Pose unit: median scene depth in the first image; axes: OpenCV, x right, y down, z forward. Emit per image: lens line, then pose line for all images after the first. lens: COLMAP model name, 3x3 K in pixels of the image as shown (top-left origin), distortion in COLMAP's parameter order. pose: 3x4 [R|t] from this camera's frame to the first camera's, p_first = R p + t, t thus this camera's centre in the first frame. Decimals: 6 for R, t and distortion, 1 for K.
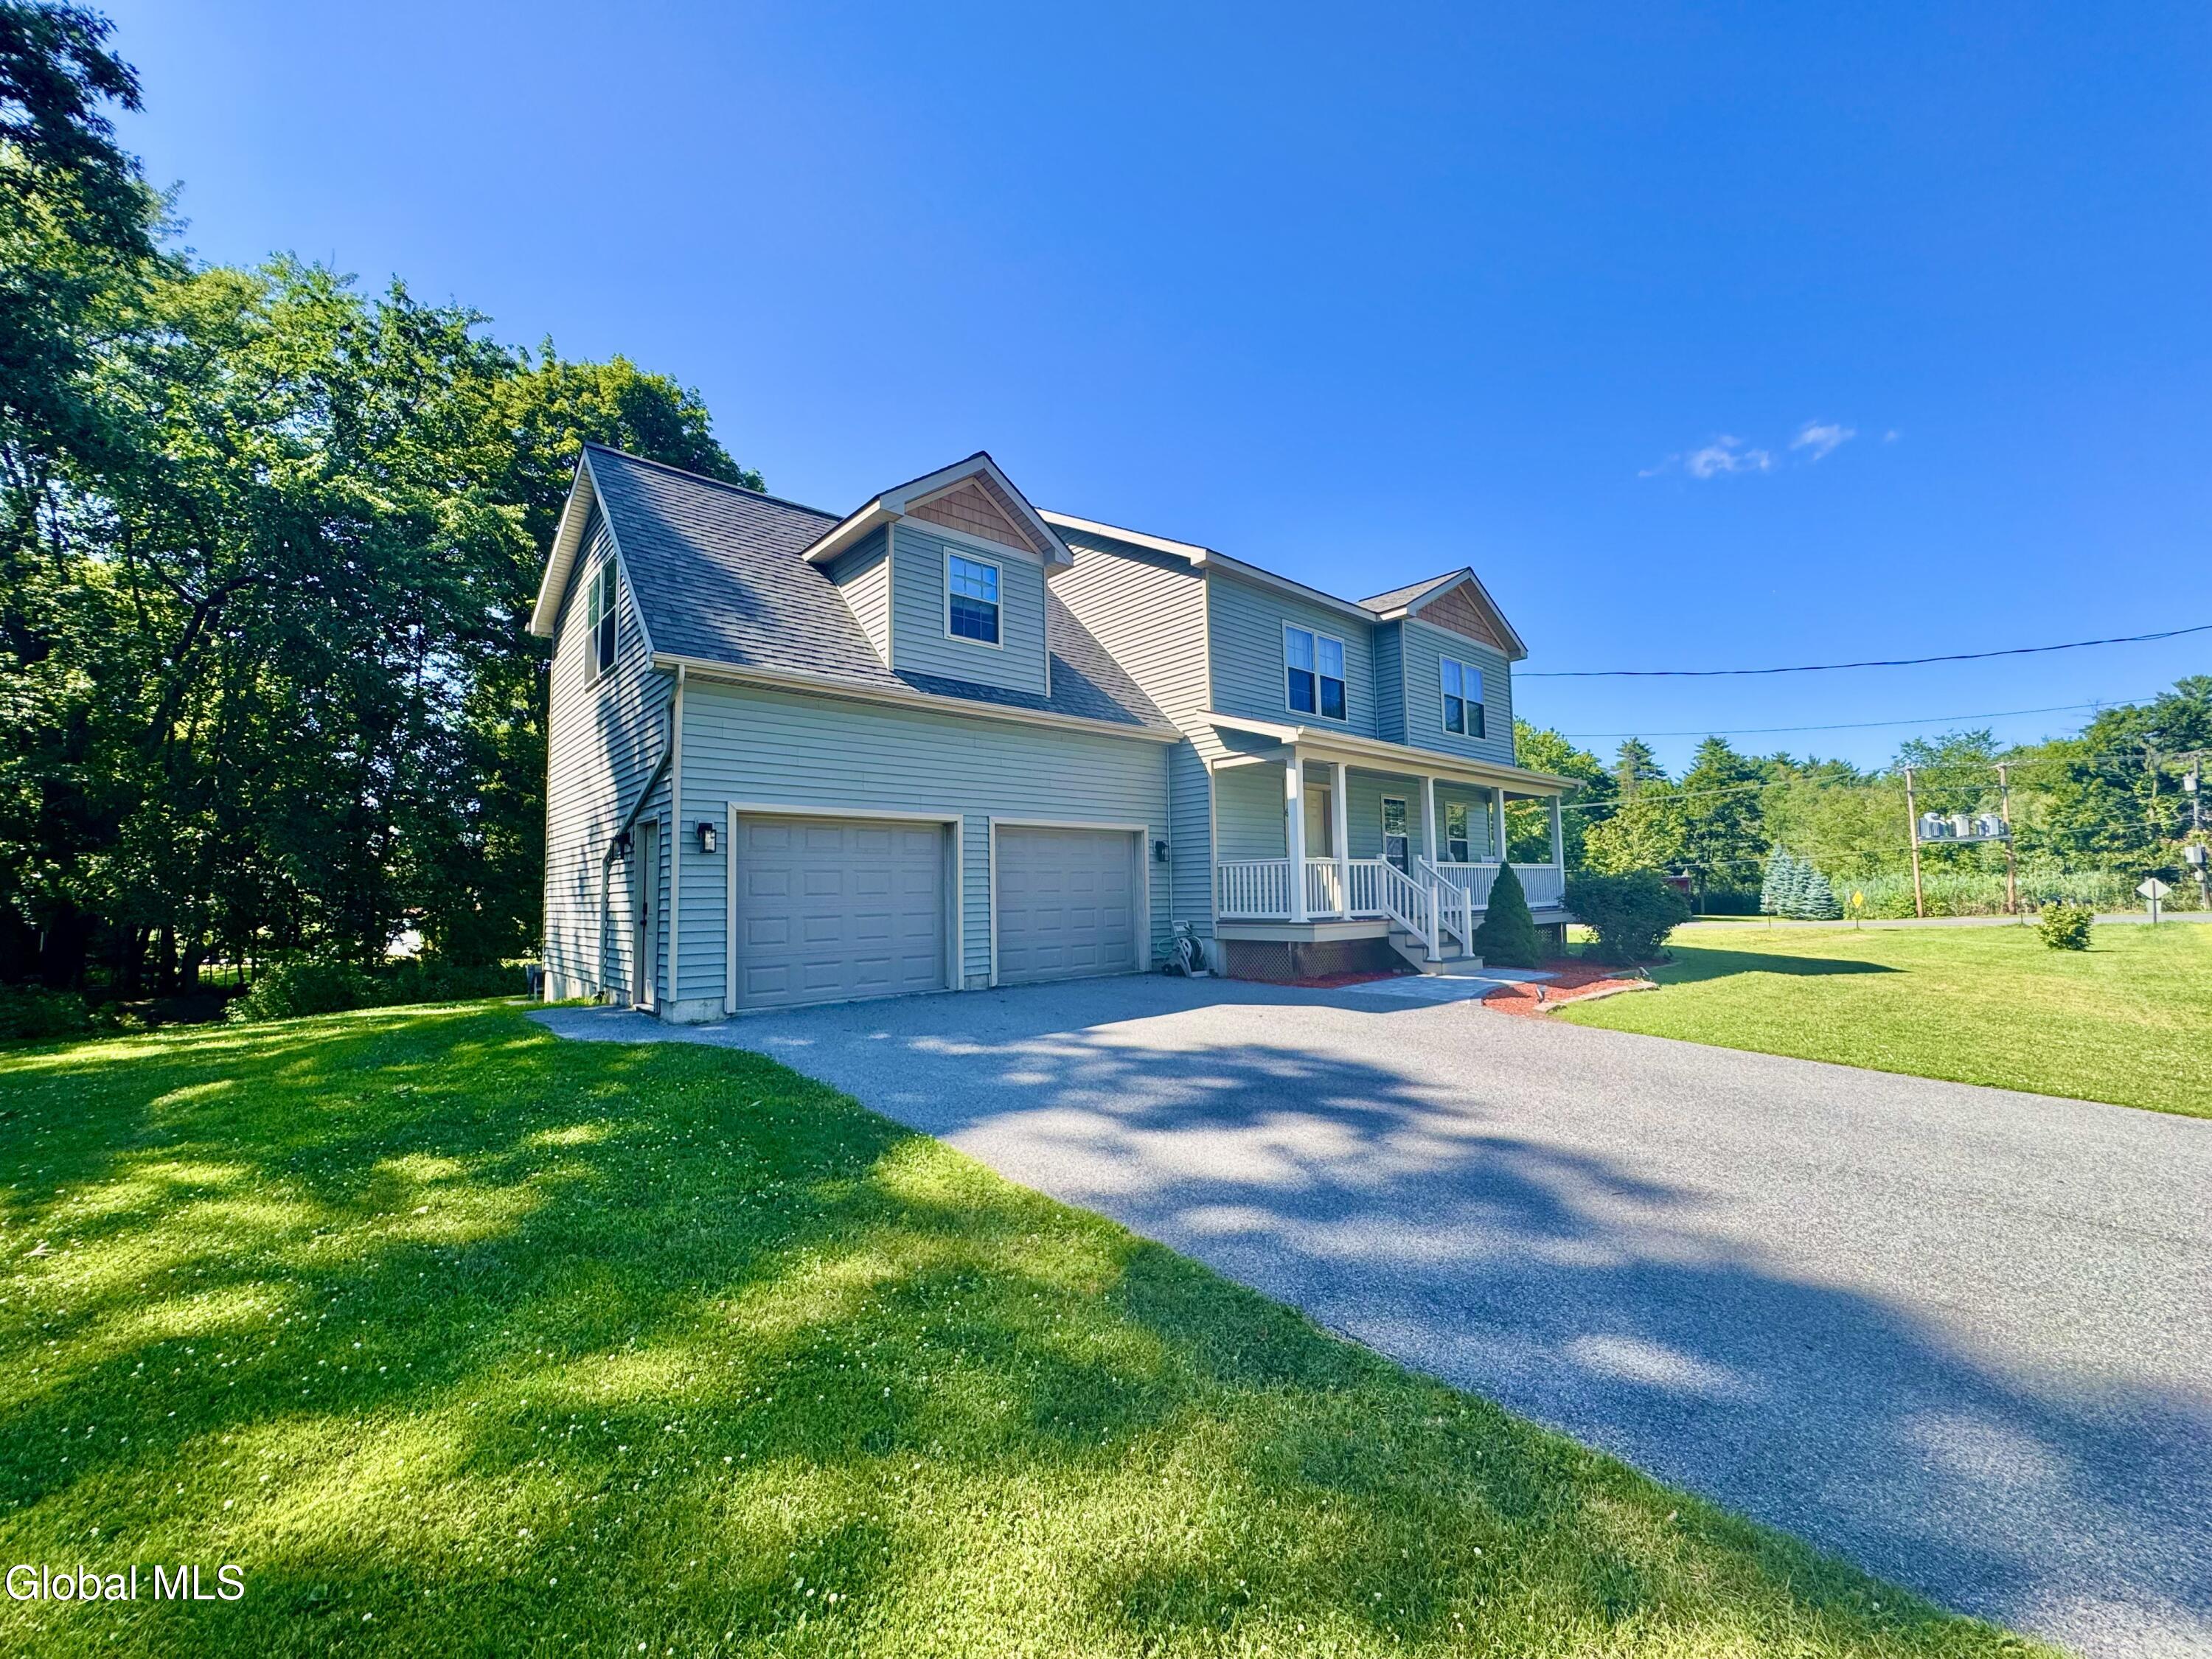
lens RADIAL K [[883.9, 0, 1107.5], [0, 883.9, 821.6], [0, 0, 1]] dist [-0.003299, 0.000086]
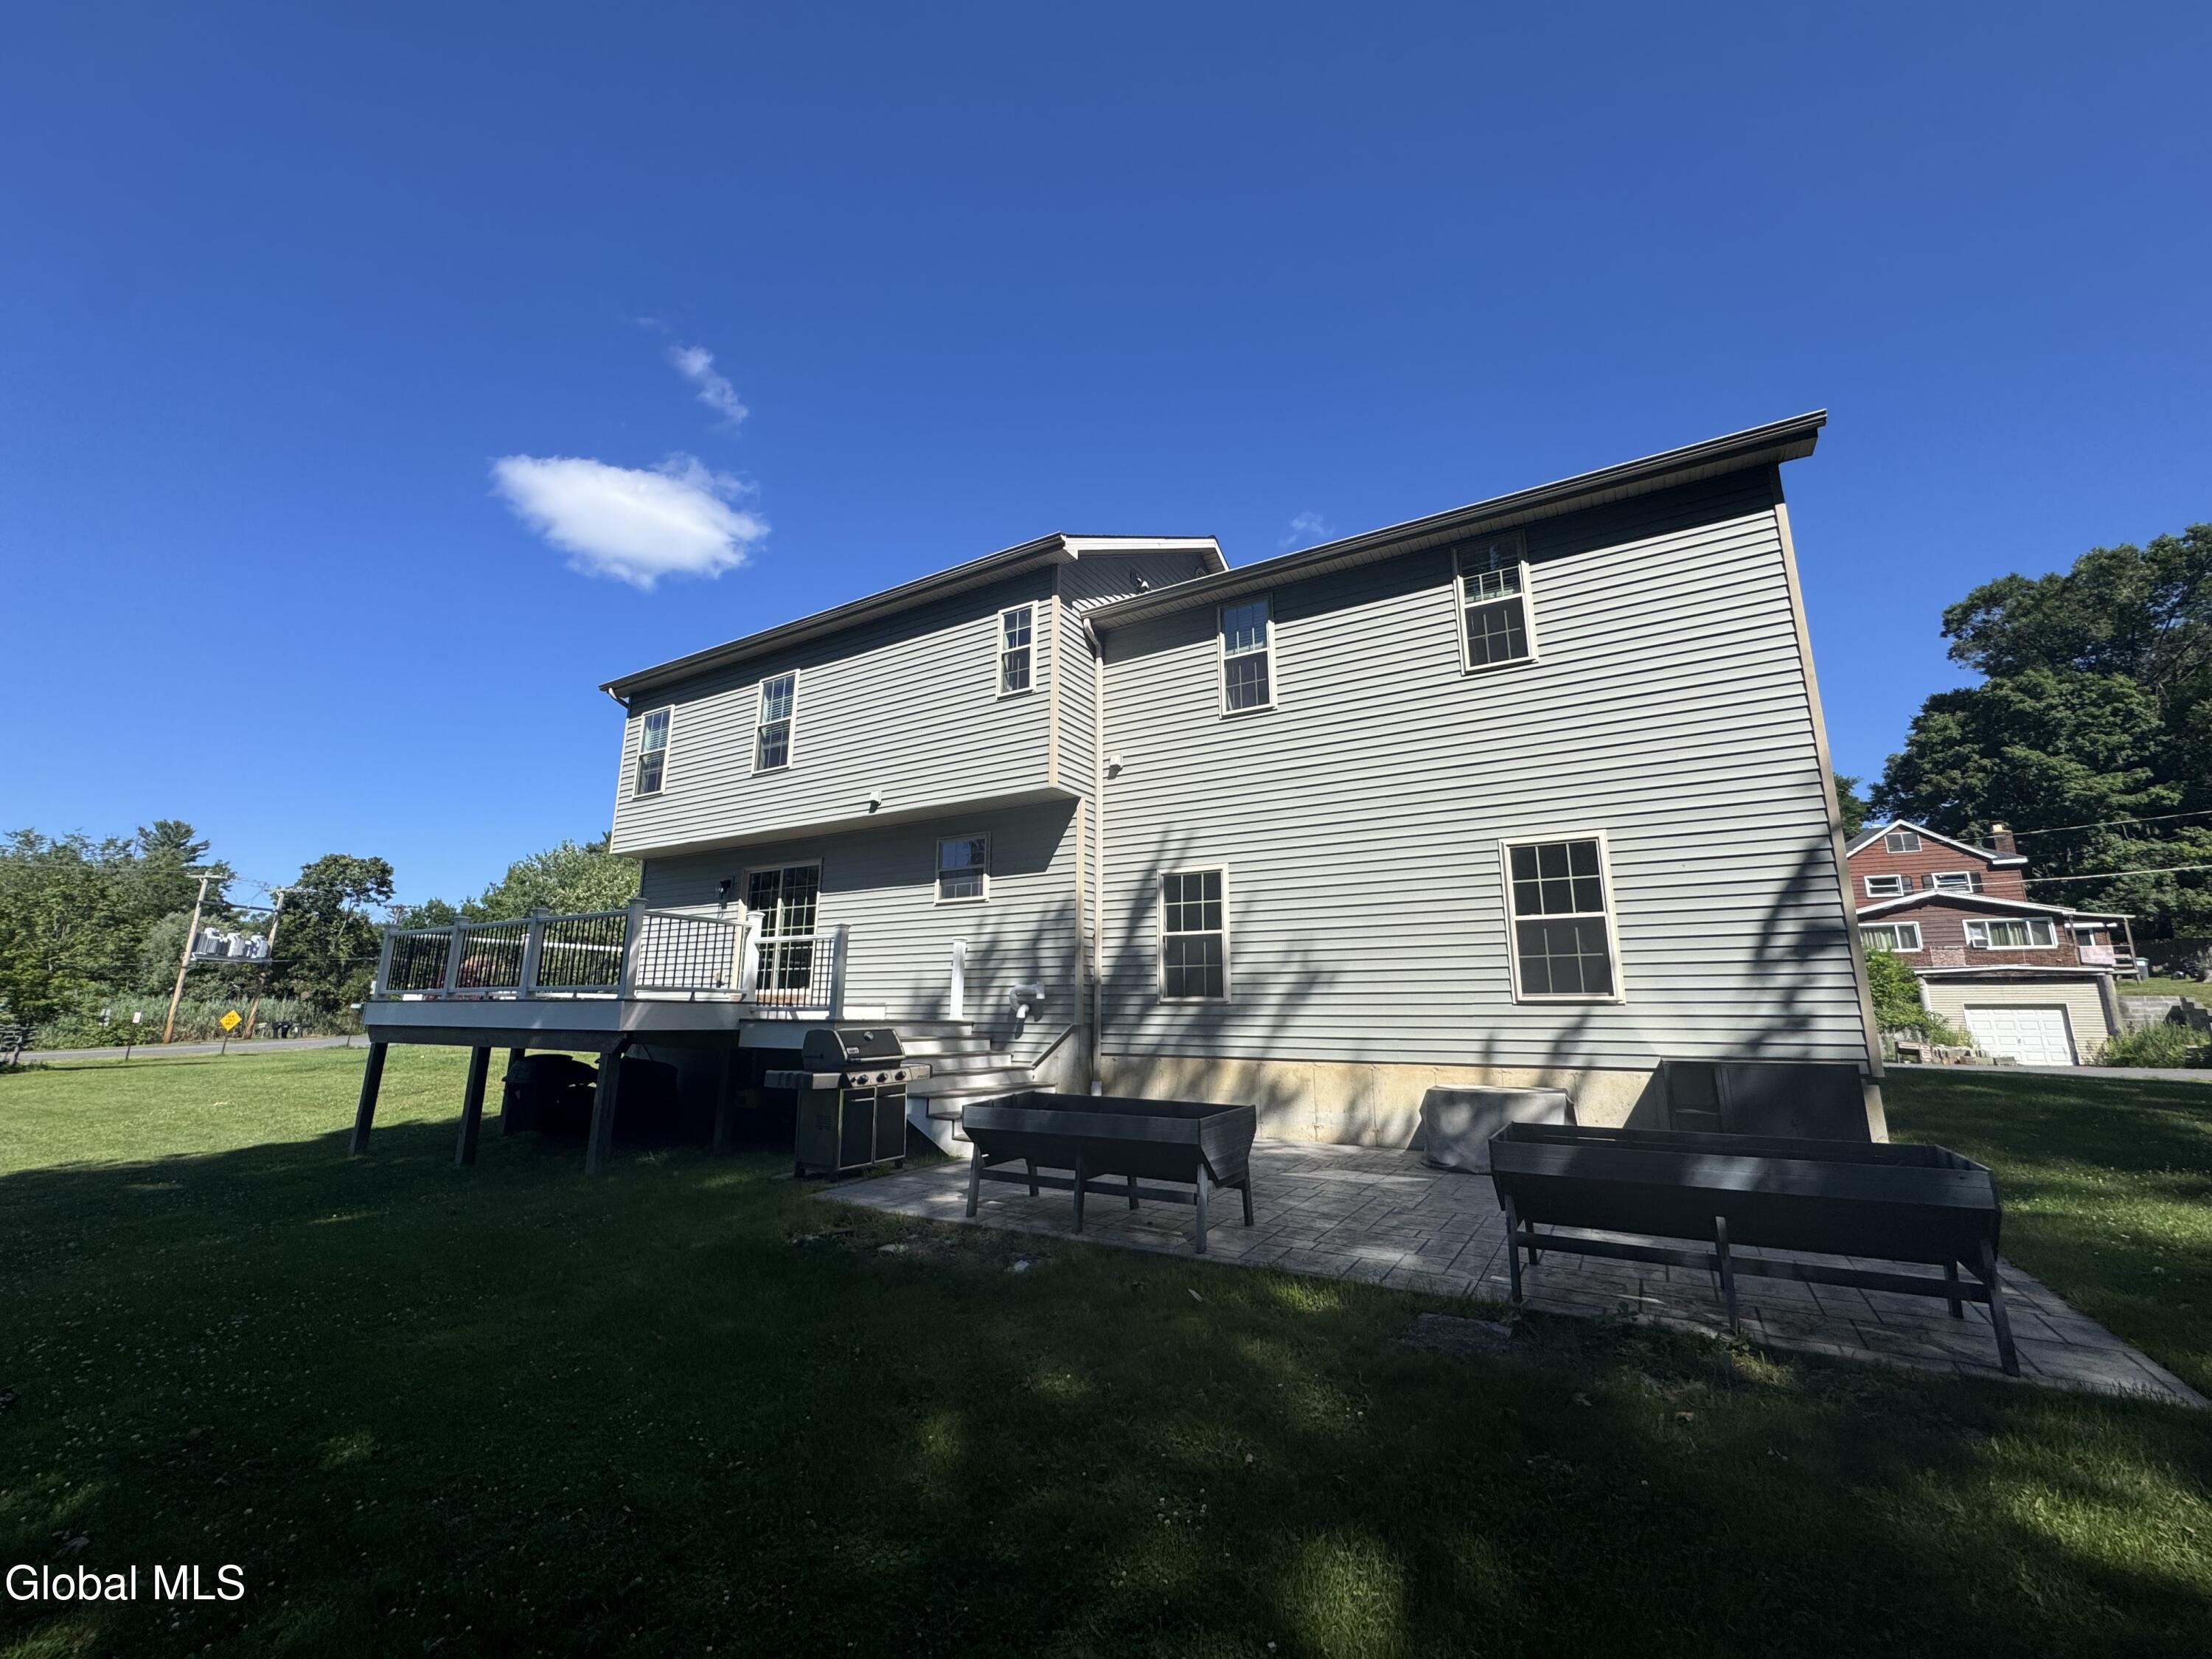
lens RADIAL K [[883.9, 0, 1107.5], [0, 883.9, 821.6], [0, 0, 1]] dist [-0.003299, 0.000086]
pose [[-0.305030, 0.222412, 0.926007, -0.187794], [-0.081054, 0.962756, -0.257937, 0.035105], [-0.948887, -0.153735, -0.275642, 0.287898]]
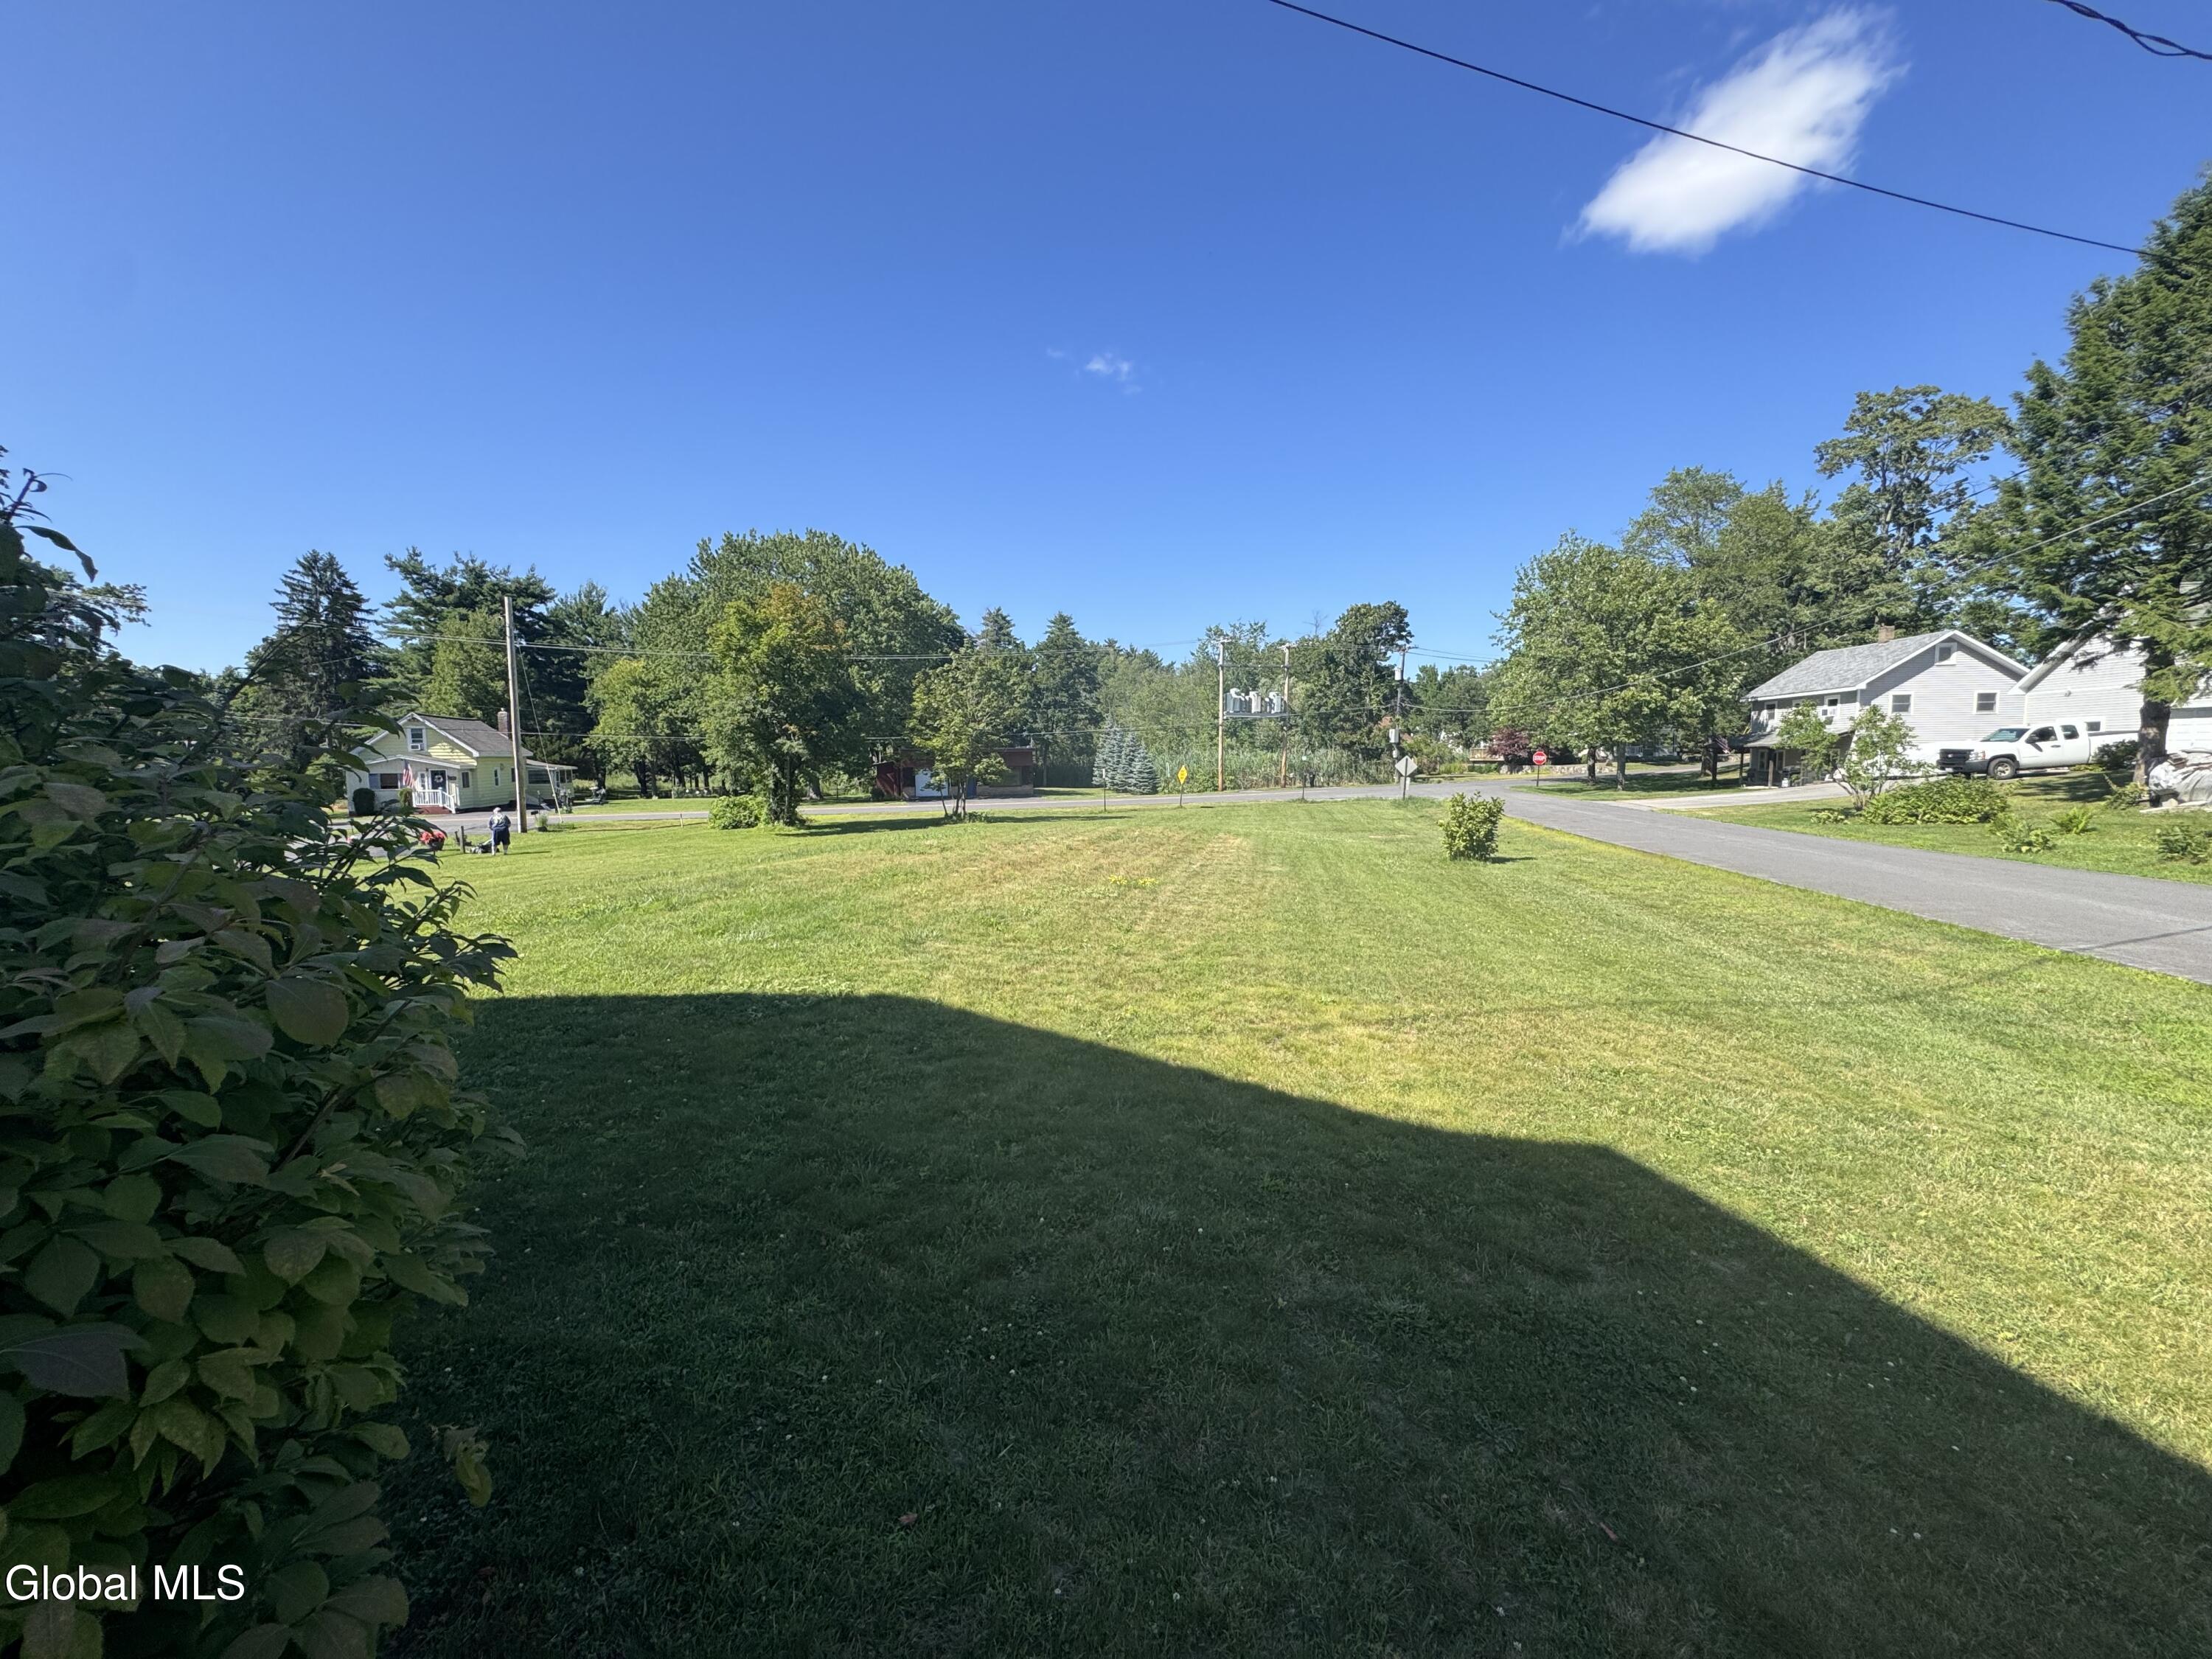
lens RADIAL K [[868.9, 0, 1106.0], [0, 868.9, 829.5], [0, 0, 1]] dist [0.018555, -0.024051]
pose [[0.791082, -0.039911, 0.610407, 0.150426], [-0.058486, 0.988363, 0.140422, 0.014363], [-0.608908, -0.146786, 0.779542, 0.217511]]
